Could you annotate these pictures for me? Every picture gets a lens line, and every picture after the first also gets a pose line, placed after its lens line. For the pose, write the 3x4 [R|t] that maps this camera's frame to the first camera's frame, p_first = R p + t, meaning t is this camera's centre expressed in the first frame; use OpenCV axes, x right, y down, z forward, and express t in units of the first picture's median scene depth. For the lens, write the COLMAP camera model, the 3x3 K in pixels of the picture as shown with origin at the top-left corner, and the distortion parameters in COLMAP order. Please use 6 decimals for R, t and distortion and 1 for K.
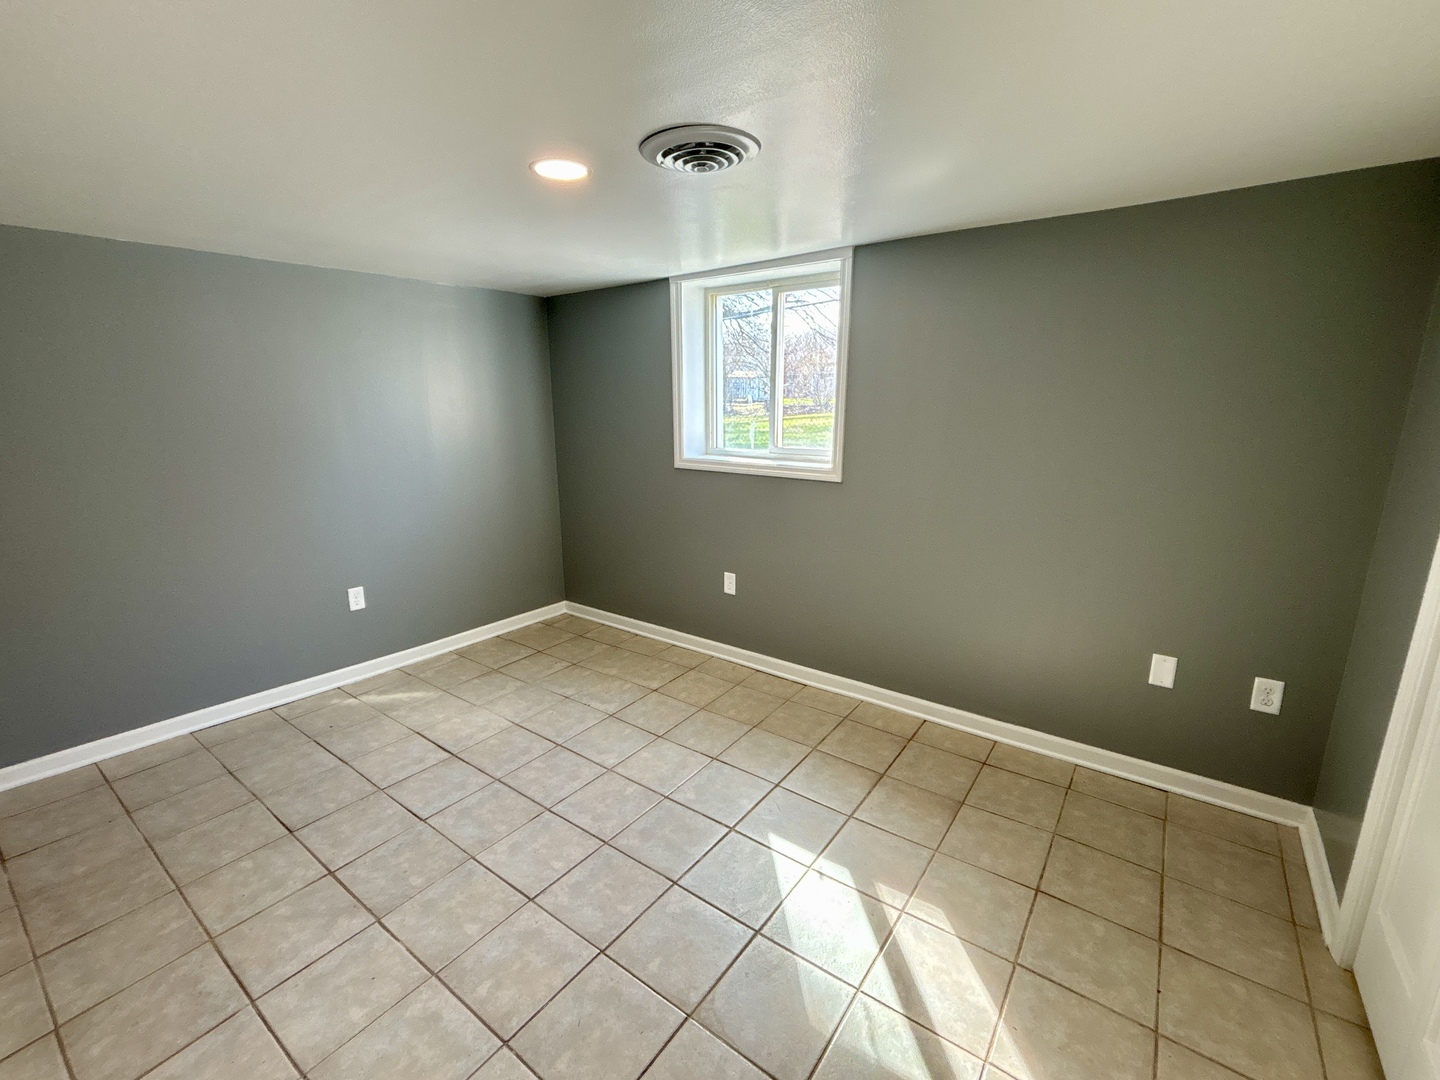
lens RADIAL K [[626.4, 0, 718.2], [0, 626.4, 538.8], [0, 0, 1]] dist [0.003241, 0.000606]
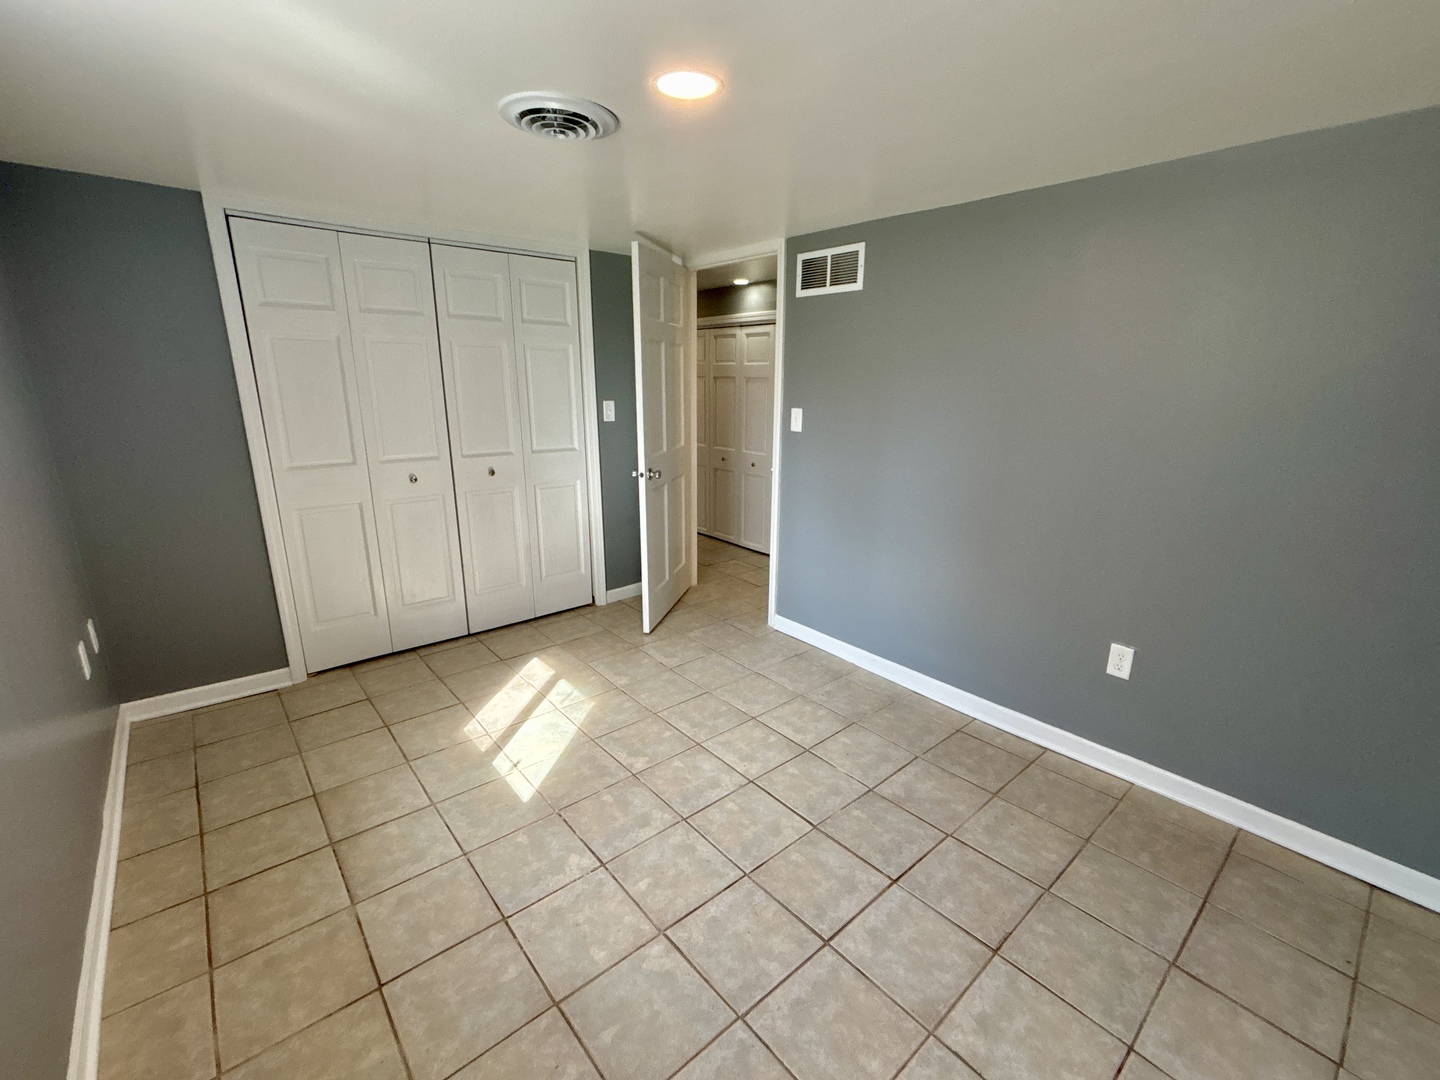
lens RADIAL K [[626.4, 0, 718.2], [0, 626.4, 538.8], [0, 0, 1]] dist [0.003241, 0.000606]
pose [[-0.973773, -0.060401, 0.219359, -0.420032], [0.048442, 0.886973, 0.459274, -0.355006], [-0.222306, 0.457855, -0.860784, 1.634303]]
